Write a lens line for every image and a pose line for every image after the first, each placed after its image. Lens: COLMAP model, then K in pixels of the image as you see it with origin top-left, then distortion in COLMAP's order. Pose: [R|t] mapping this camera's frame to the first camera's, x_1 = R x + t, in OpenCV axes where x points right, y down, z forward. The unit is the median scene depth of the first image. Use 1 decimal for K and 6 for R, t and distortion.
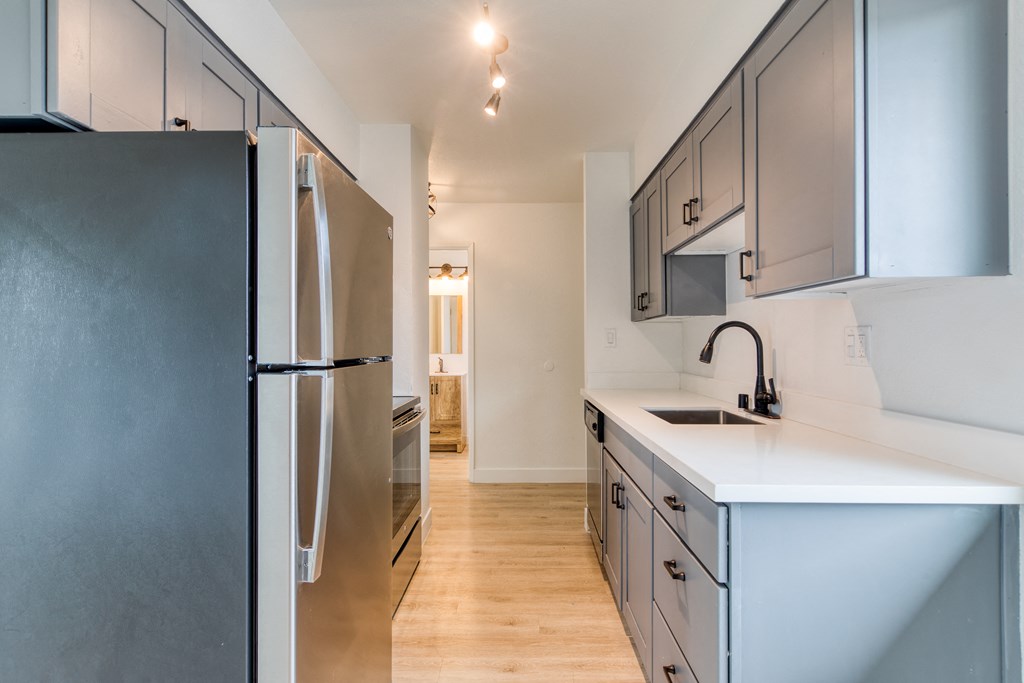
lens RADIAL K [[493.9, 0, 485.6], [0, 493.9, 346.0], [0, 0, 1]] dist [0.008978, -0.000099]
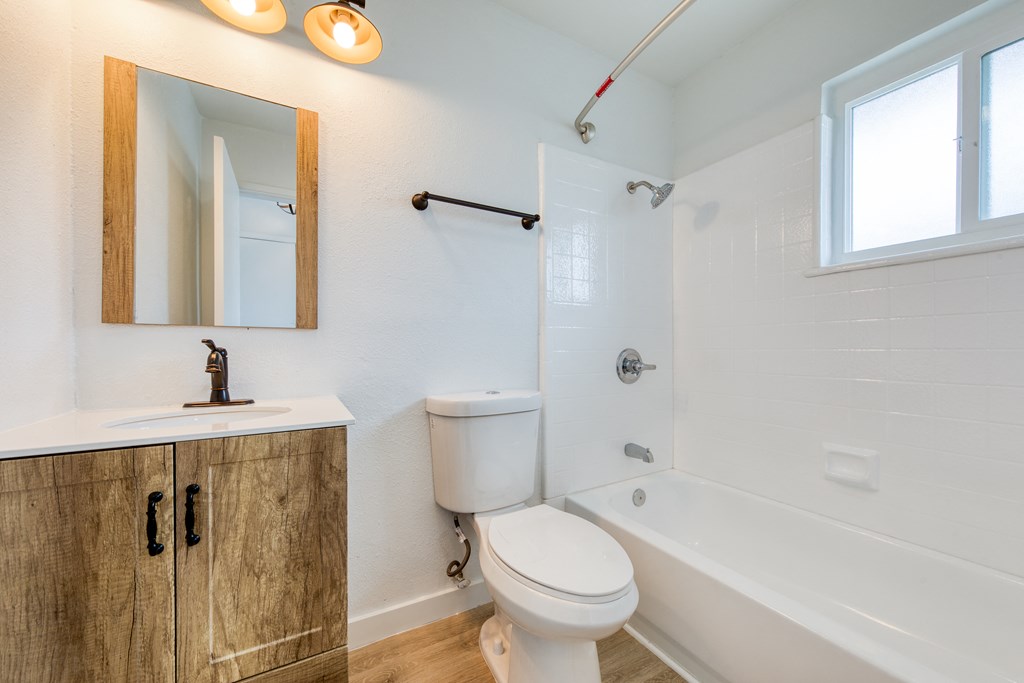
lens RADIAL K [[379.3, 0, 520.7], [0, 379.3, 336.5], [0, 0, 1]] dist [0.002139, -0.000031]
pose [[0.821611, -0.000707, 0.570049, -0.079680], [-0.000560, 0.999998, 0.002048, 0.022878], [-0.570049, -0.002002, 0.821608, 0.824300]]
